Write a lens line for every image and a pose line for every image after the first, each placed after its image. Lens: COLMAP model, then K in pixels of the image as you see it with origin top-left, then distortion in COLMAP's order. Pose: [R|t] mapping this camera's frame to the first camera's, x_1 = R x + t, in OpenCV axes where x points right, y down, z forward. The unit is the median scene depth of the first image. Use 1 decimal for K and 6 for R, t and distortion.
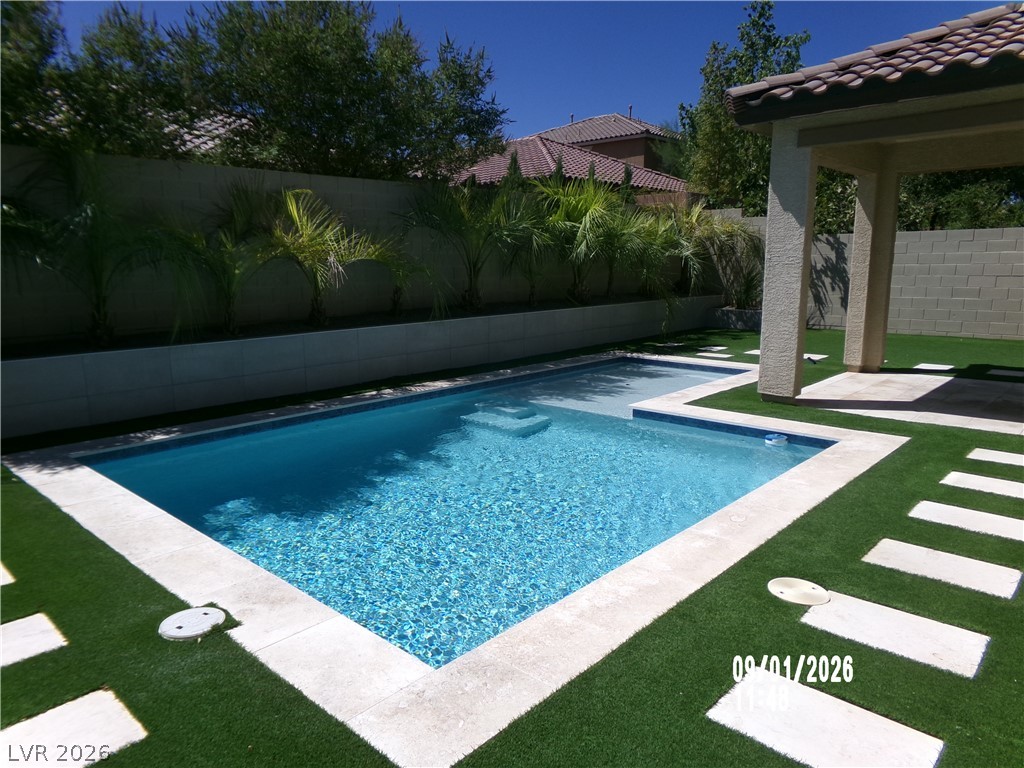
lens RADIAL K [[711.3, 0, 510.2], [0, 711.3, 392.4], [0, 0, 1]] dist [-0.020443, 0.011055]
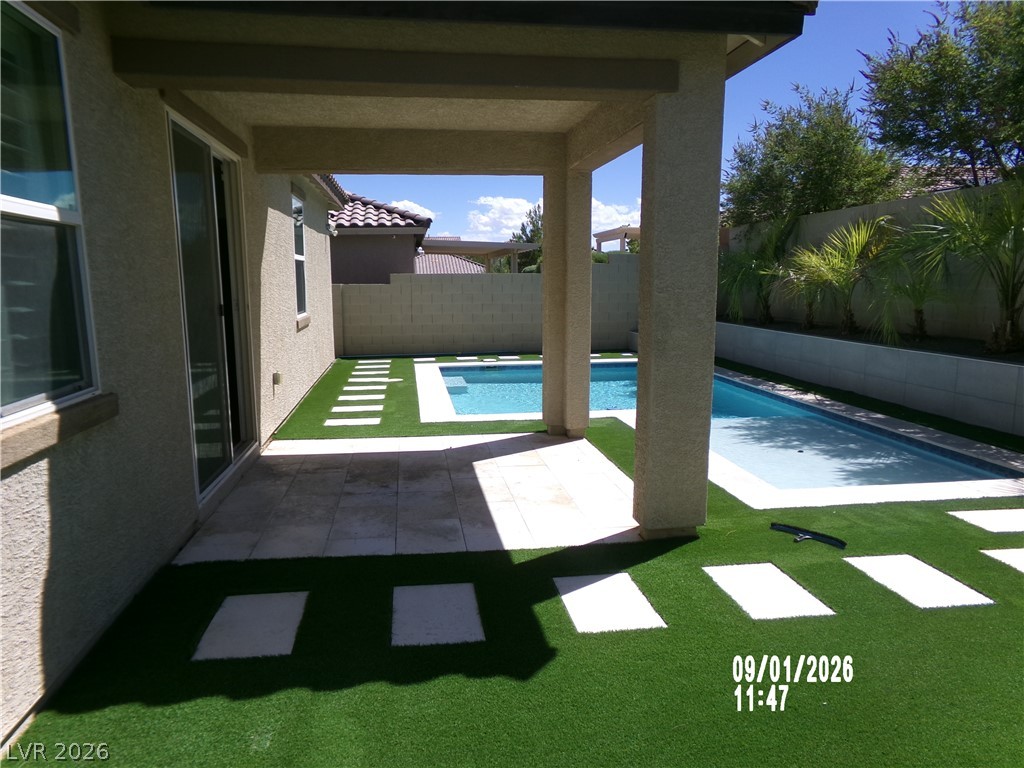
lens RADIAL K [[711.3, 0, 510.9], [0, 711.3, 386.0], [0, 0, 1]] dist [-0.020443, 0.011055]
pose [[-0.615739, 0.126932, -0.777659, 0.573110], [-0.138097, 0.954280, 0.265103, -0.142185], [0.775755, 0.270626, -0.570058, 0.718846]]
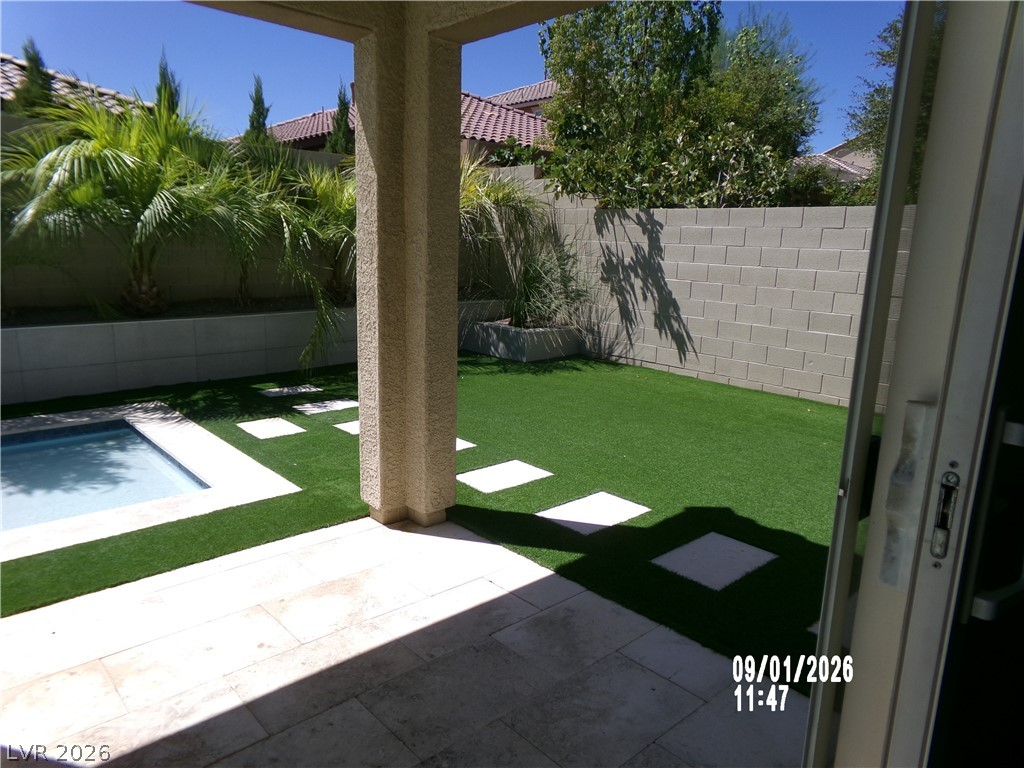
lens RADIAL K [[711.3, 0, 510.5], [0, 711.3, 376.6], [0, 0, 1]] dist [-0.020443, 0.011055]
pose [[0.997012, 0.040775, -0.065609, 0.388031], [-0.040170, 0.999137, 0.010525, -0.080770], [0.065981, -0.007858, 0.997790, 0.384127]]
